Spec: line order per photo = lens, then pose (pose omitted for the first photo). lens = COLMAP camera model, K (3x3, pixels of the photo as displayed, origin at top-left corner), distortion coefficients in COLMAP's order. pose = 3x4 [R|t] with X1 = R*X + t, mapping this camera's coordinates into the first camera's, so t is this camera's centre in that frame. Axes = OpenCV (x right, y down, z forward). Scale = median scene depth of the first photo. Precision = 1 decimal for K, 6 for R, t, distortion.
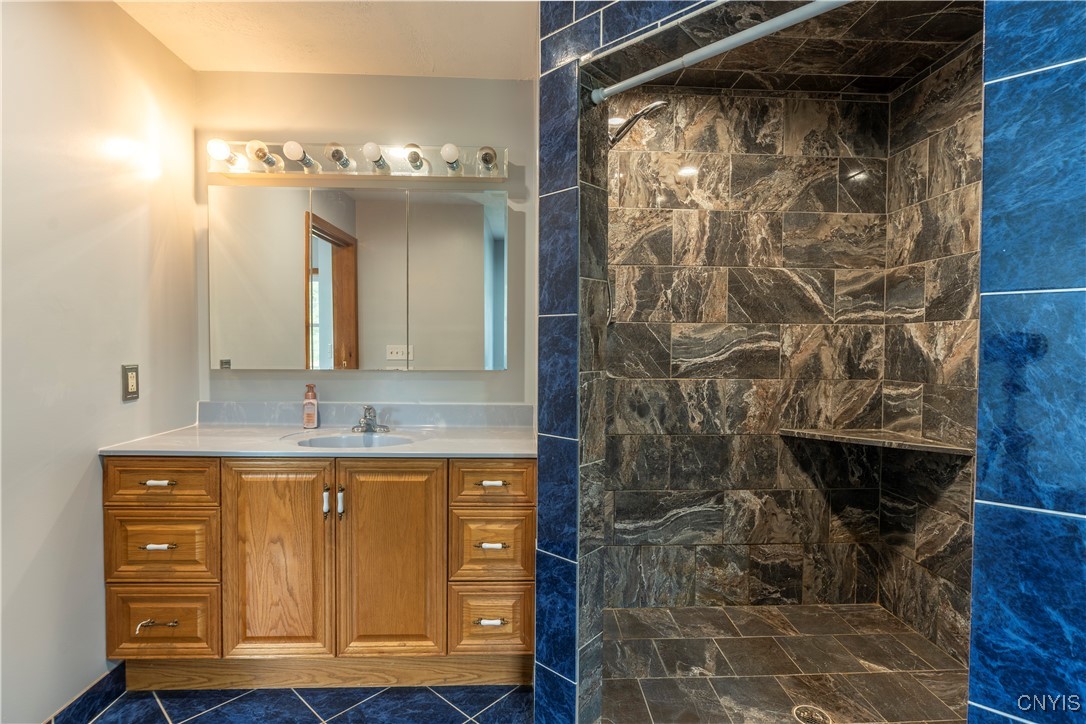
lens RADIAL K [[526.9, 0, 543.0], [0, 526.9, 362.0], [0, 0, 1]] dist [-0.017234, 0.010401]
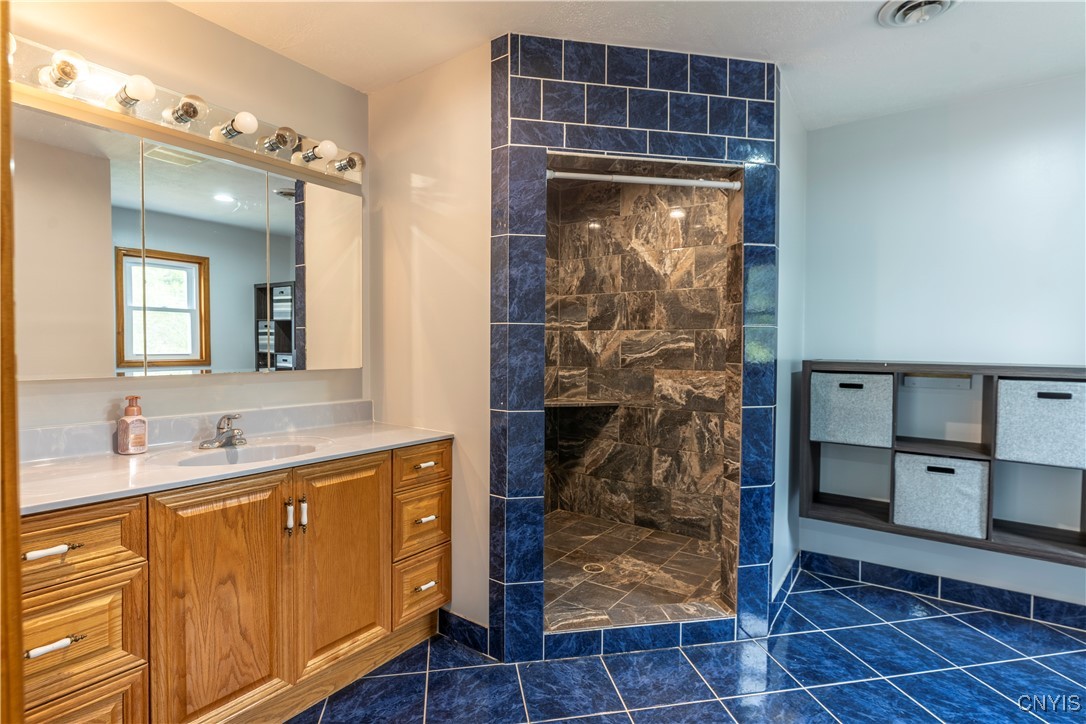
lens RADIAL K [[526.9, 0, 543.0], [0, 526.9, 362.0], [0, 0, 1]] dist [-0.017234, 0.010401]
pose [[0.614823, -0.026454, 0.788221, -0.758852], [0.021646, 0.999627, 0.016665, -0.007320], [-0.788368, 0.006816, 0.615166, 0.080969]]
